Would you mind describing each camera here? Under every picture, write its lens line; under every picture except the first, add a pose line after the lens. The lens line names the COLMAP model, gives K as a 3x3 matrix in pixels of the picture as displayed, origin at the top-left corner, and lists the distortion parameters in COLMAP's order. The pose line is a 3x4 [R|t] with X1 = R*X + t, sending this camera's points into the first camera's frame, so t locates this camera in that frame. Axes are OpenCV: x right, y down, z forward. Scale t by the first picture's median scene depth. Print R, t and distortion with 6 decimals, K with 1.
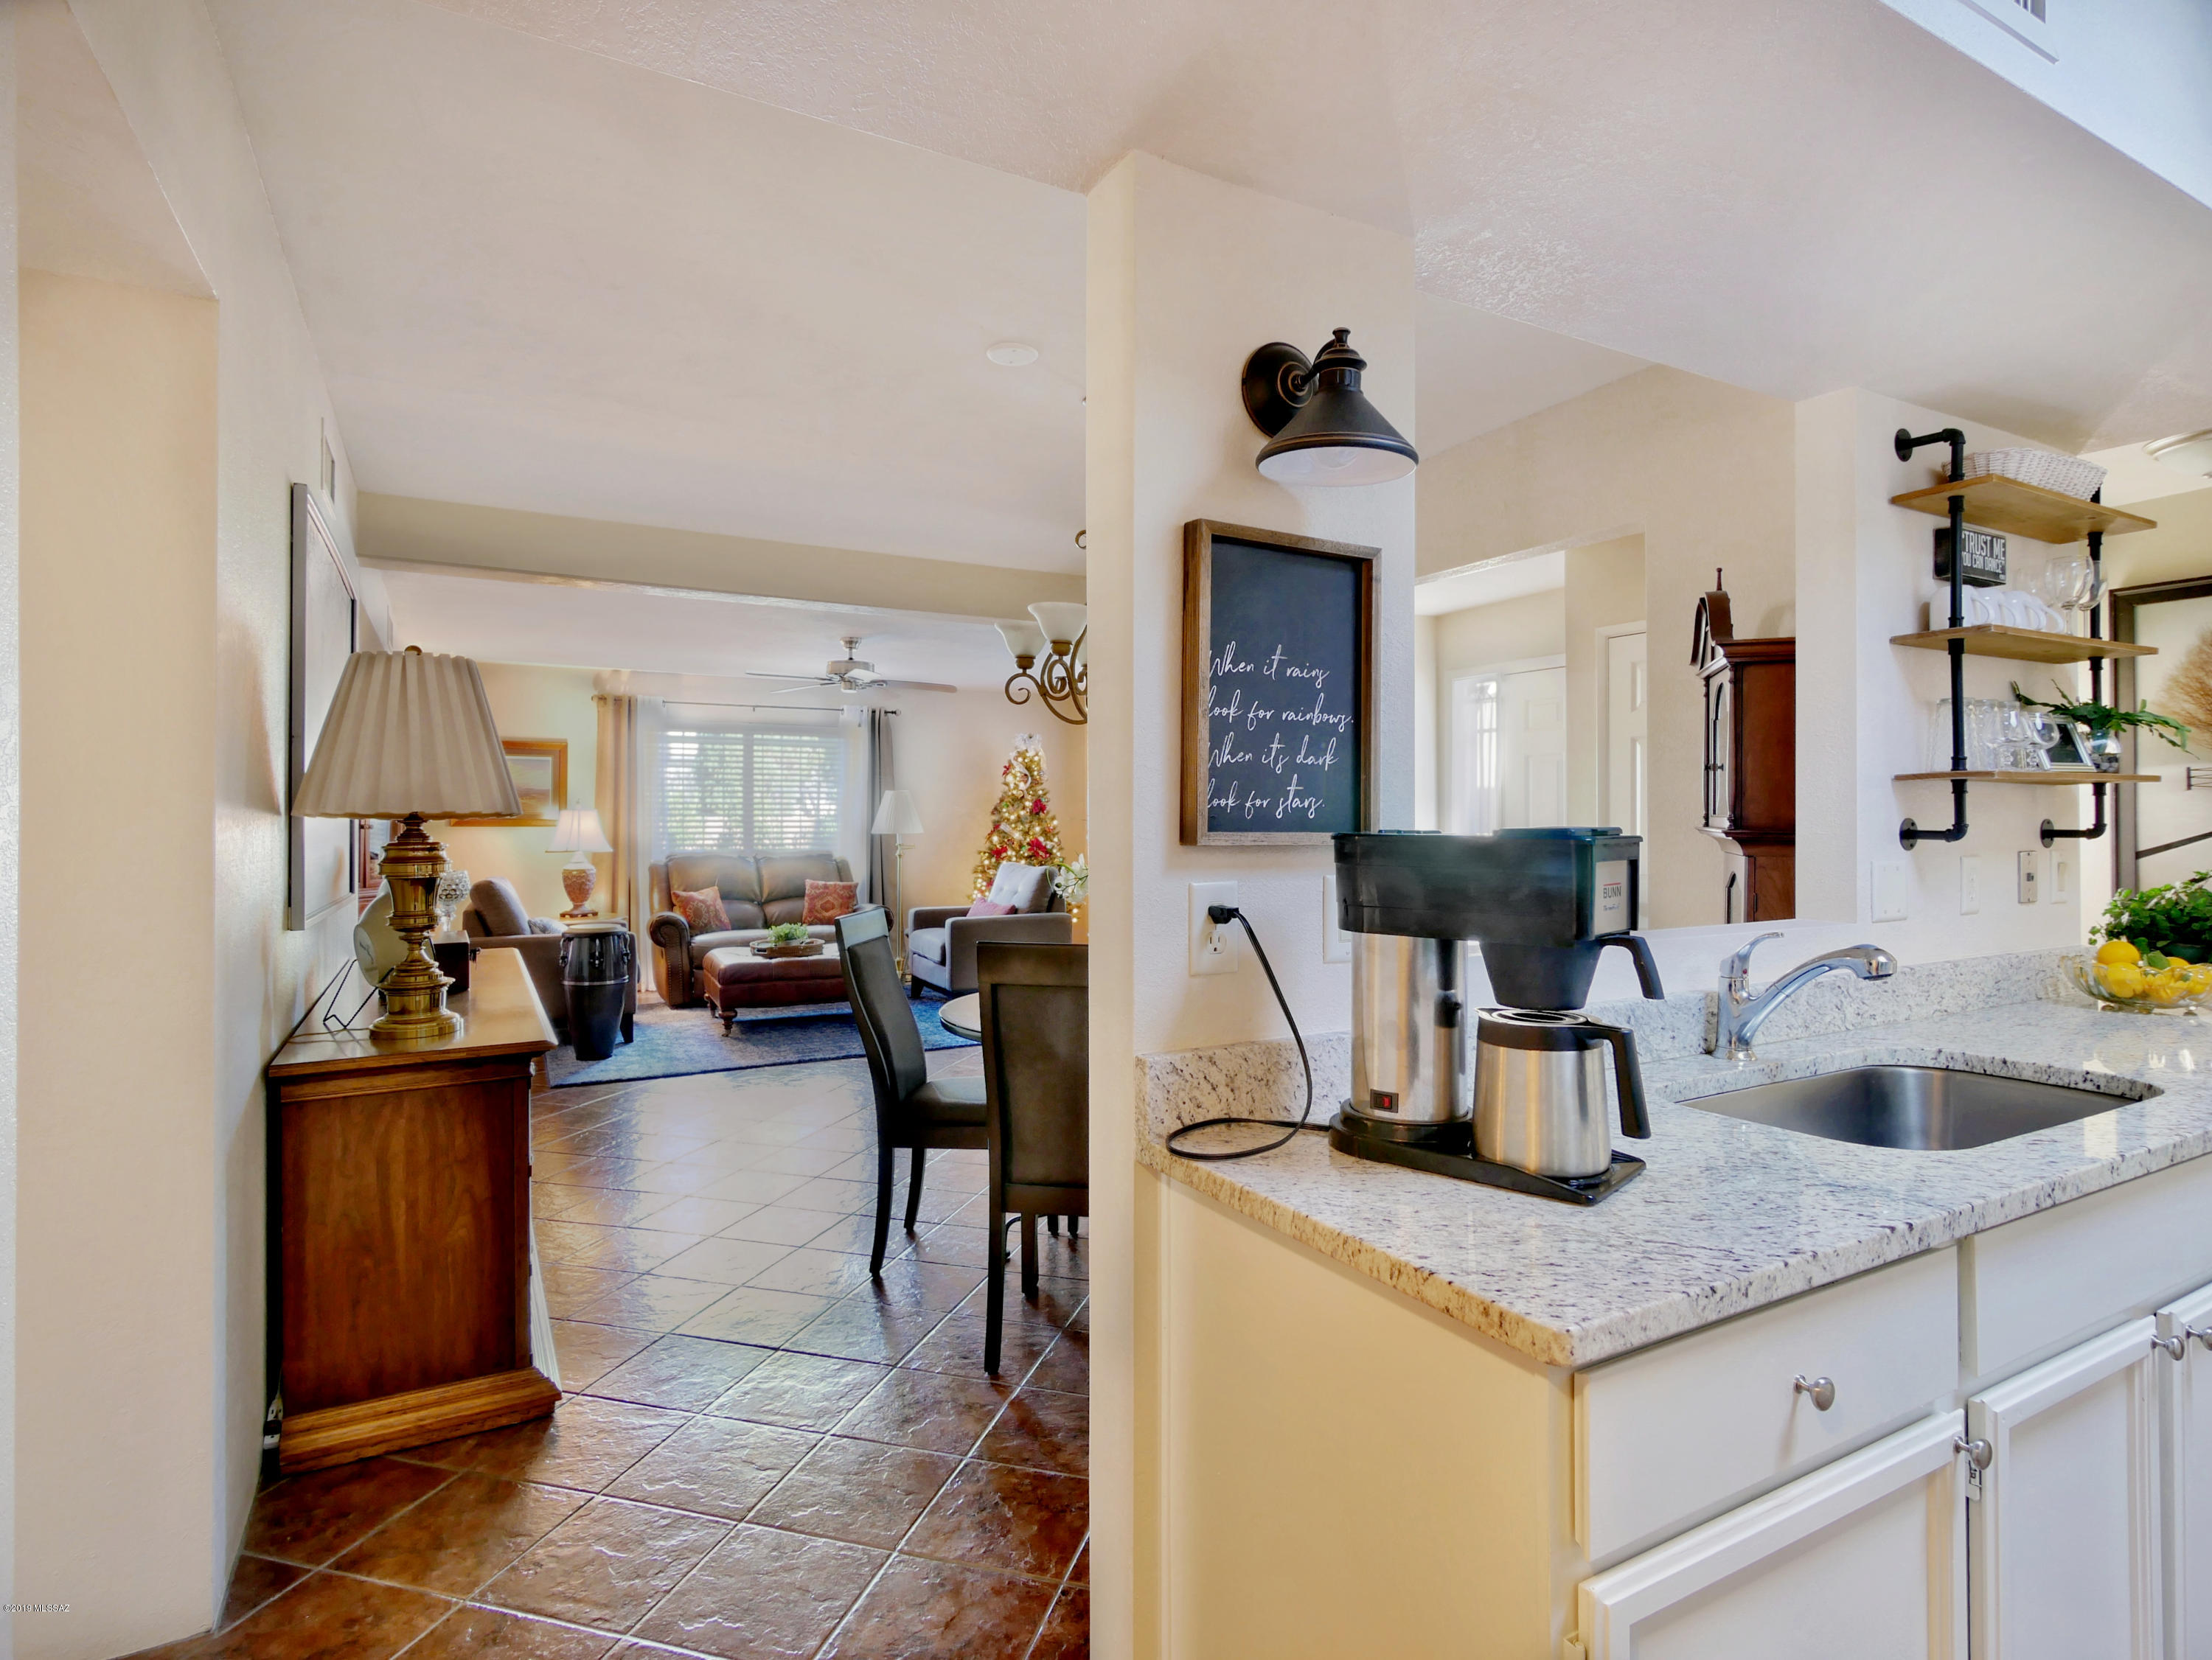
lens RADIAL K [[1149.0, 0, 1135.4], [0, 1149.0, 812.4], [0, 0, 1]] dist [-0.002602, 0.000353]
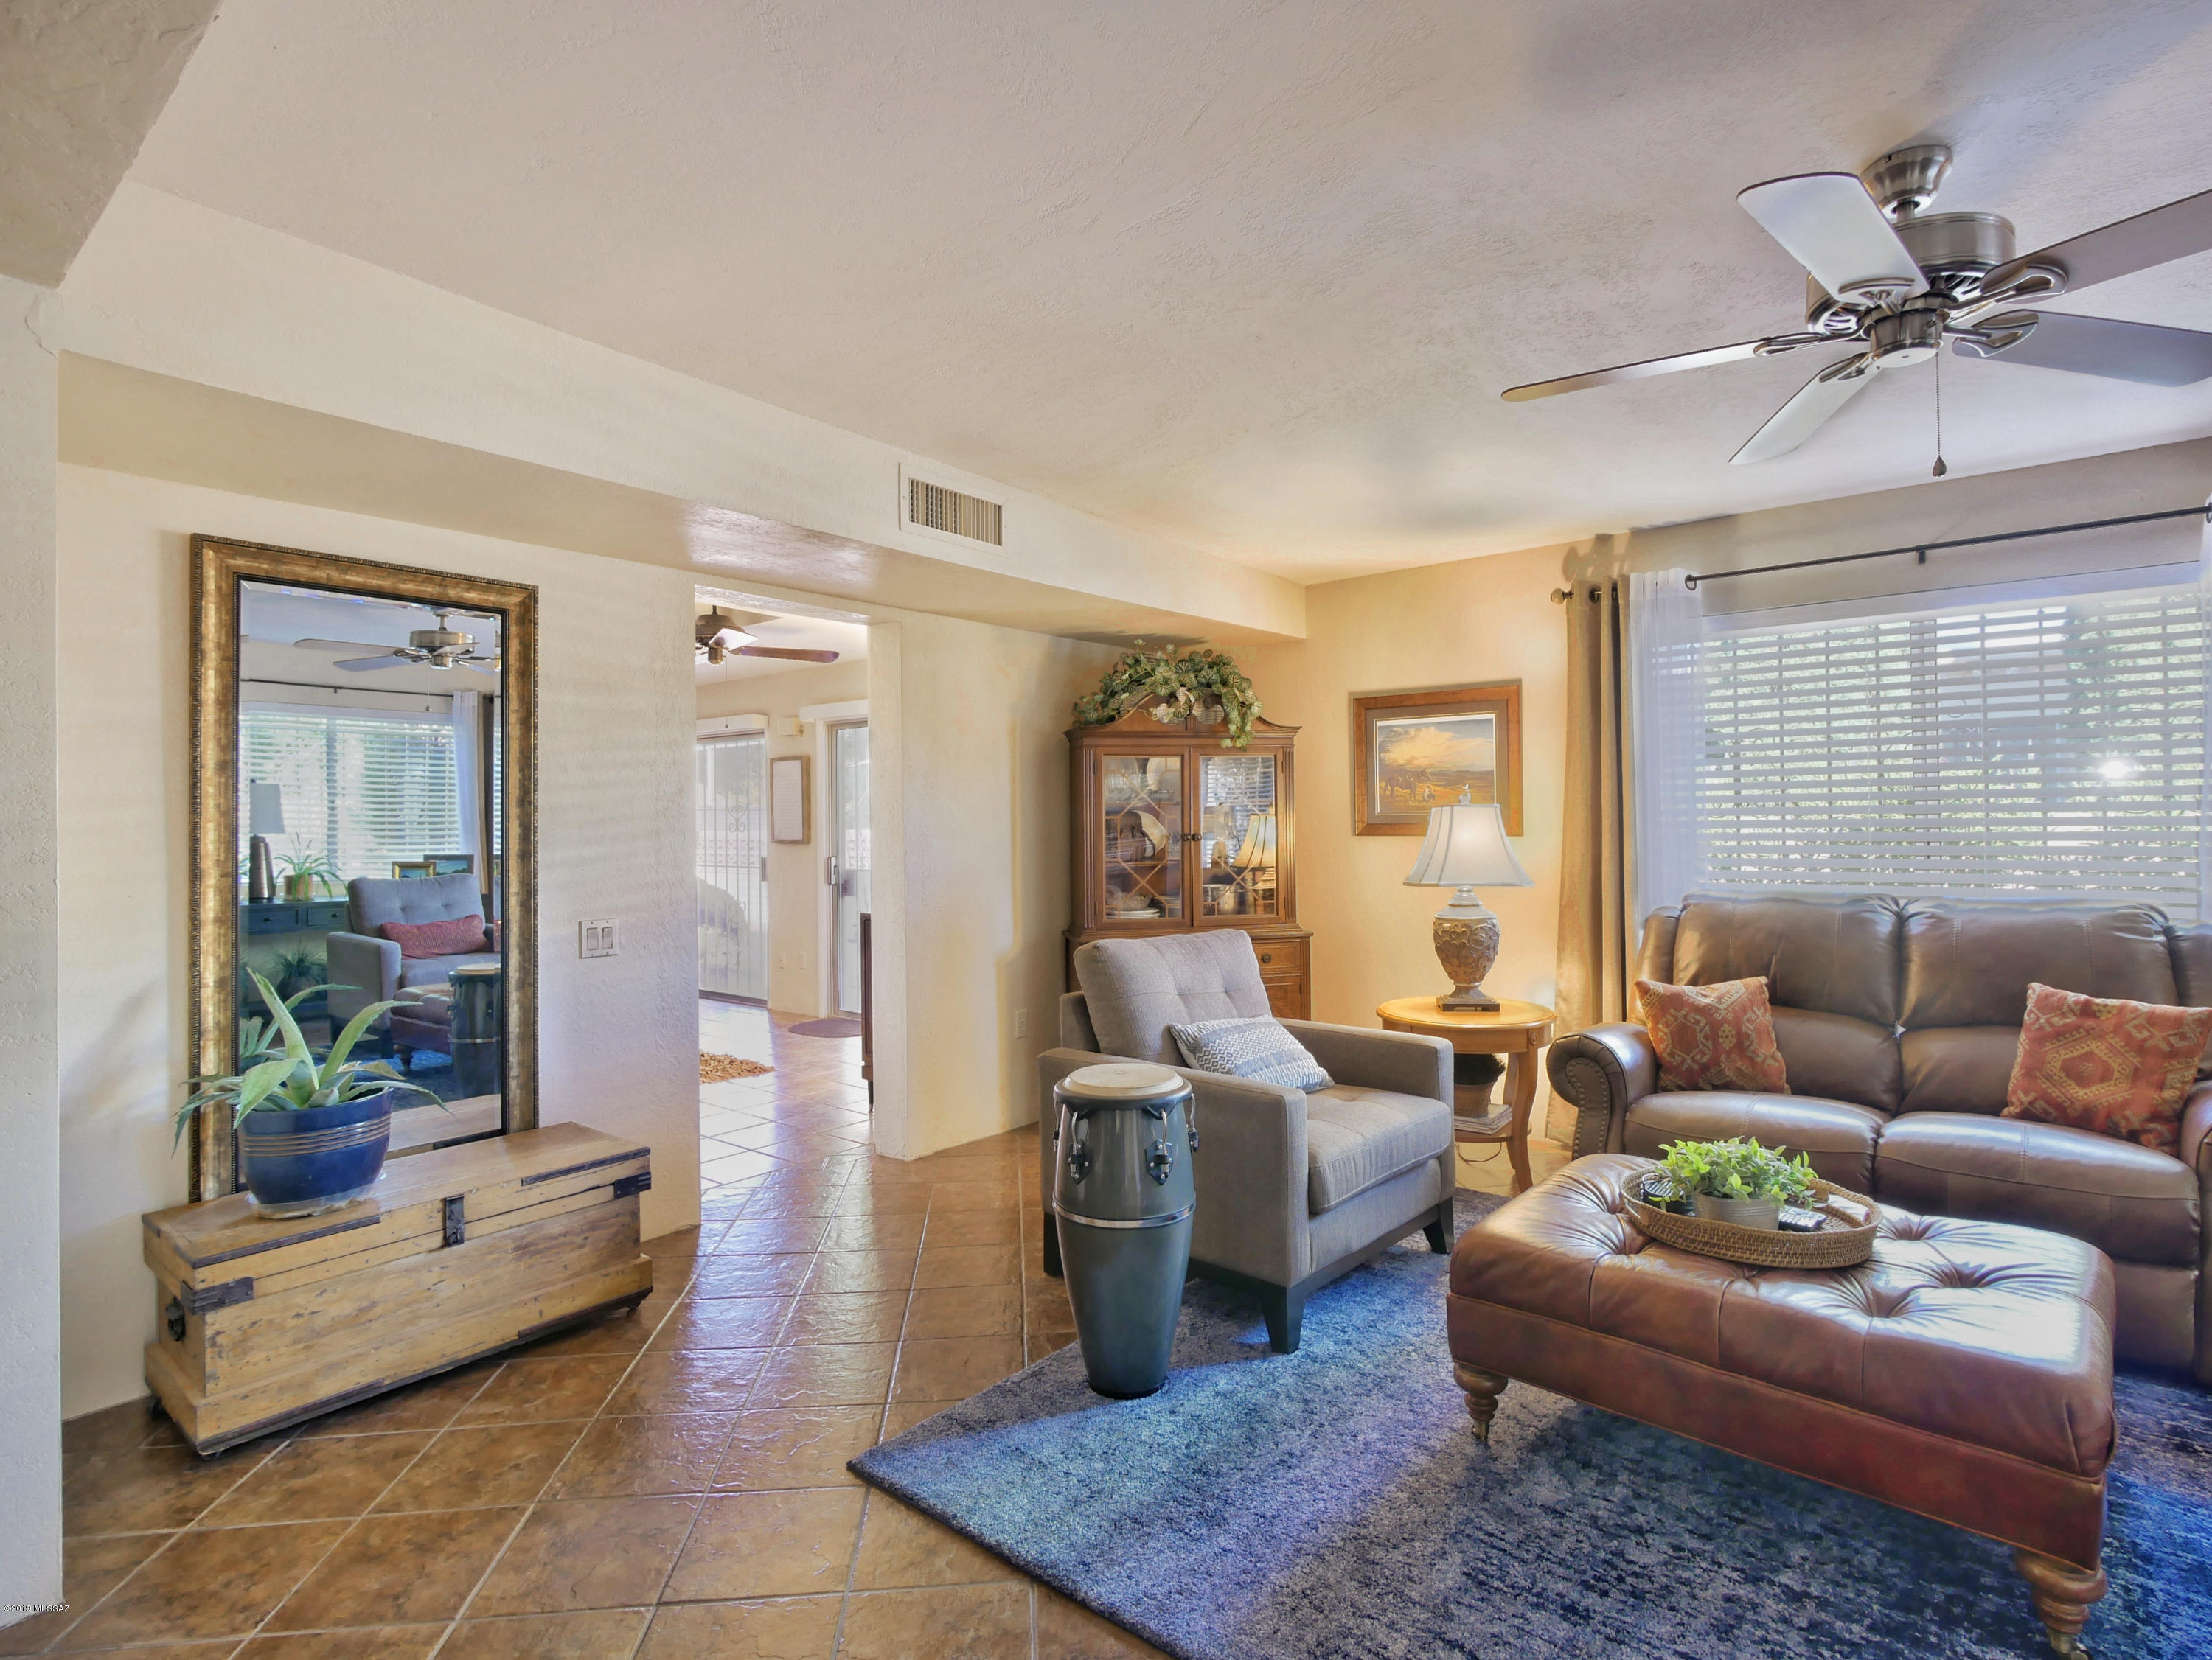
lens RADIAL K [[1149.0, 0, 1116.3], [0, 1149.0, 815.0], [0, 0, 1]] dist [-0.002602, 0.000353]
pose [[0.362343, -0.015396, -0.931918, -0.288512], [0.011216, 0.999863, -0.012157, 0.038291], [0.931977, -0.006048, 0.362466, 3.410408]]
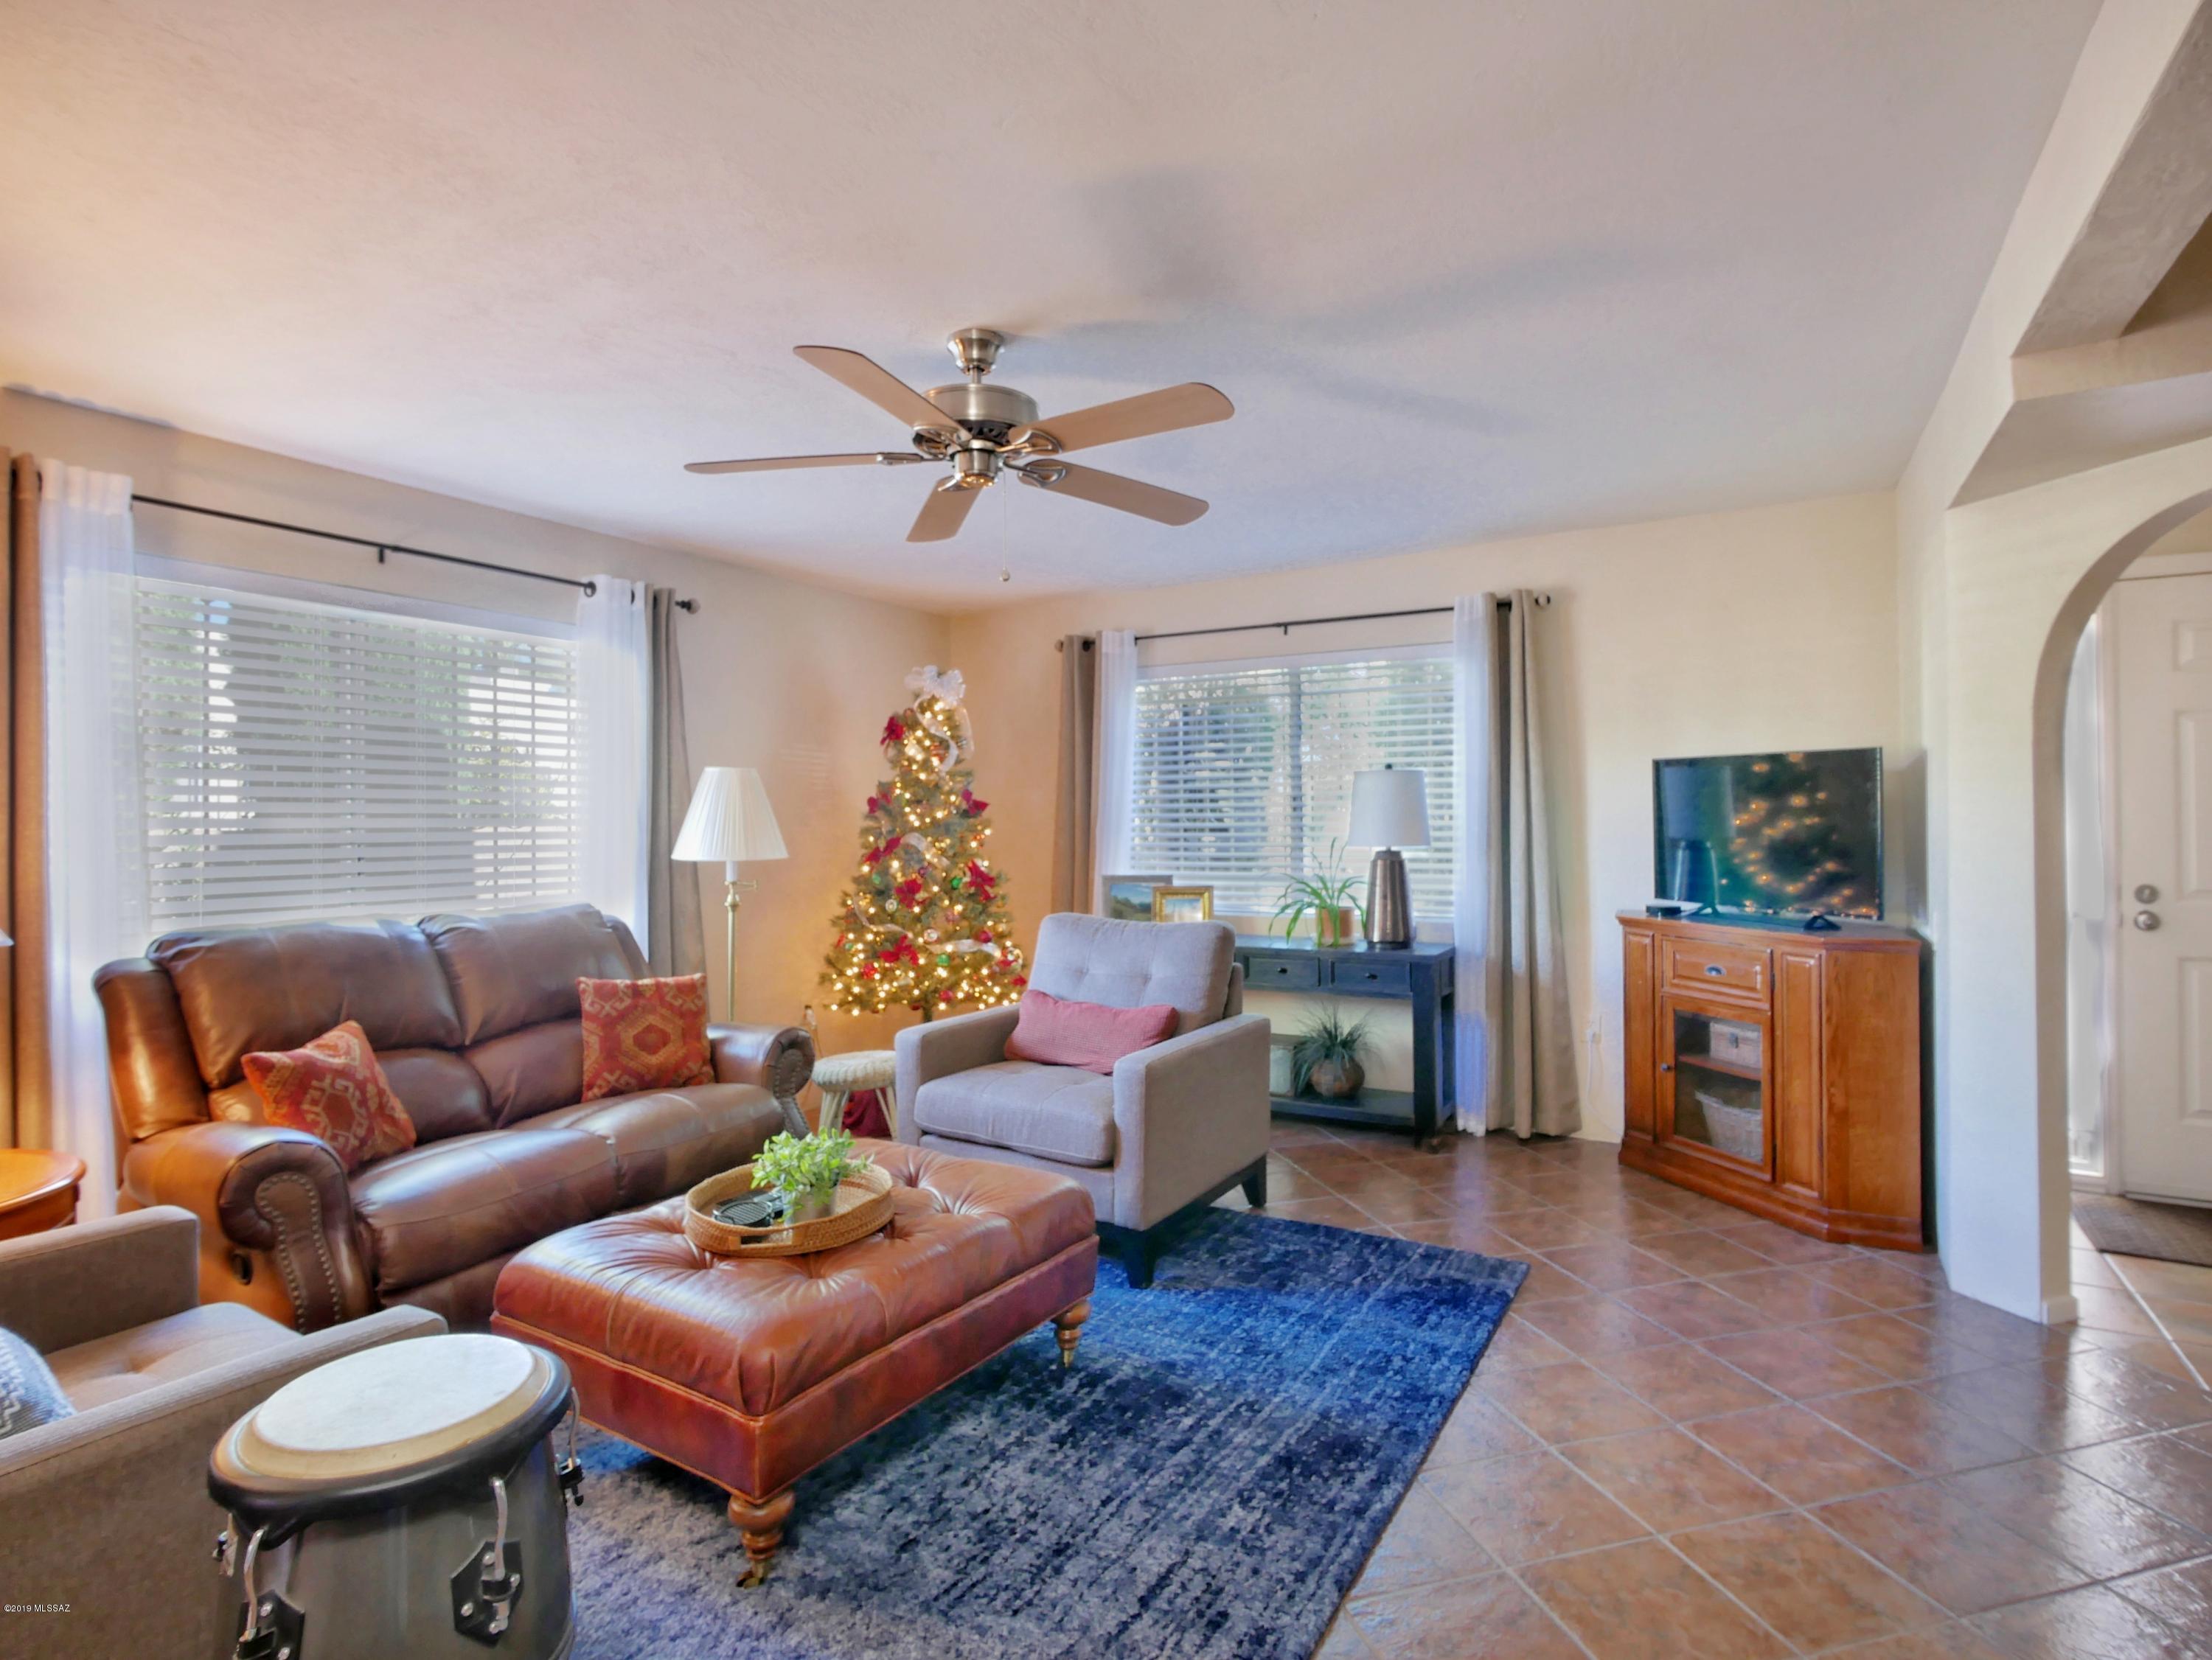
lens RADIAL K [[1149.0, 0, 1150.6], [0, 1149.0, 828.2], [0, 0, 1]] dist [-0.002602, 0.000353]
pose [[0.847492, -0.011252, 0.530689, -1.886198], [0.006758, 0.999923, 0.010409, 0.013409], [-0.530765, -0.005235, 0.847503, 3.105127]]
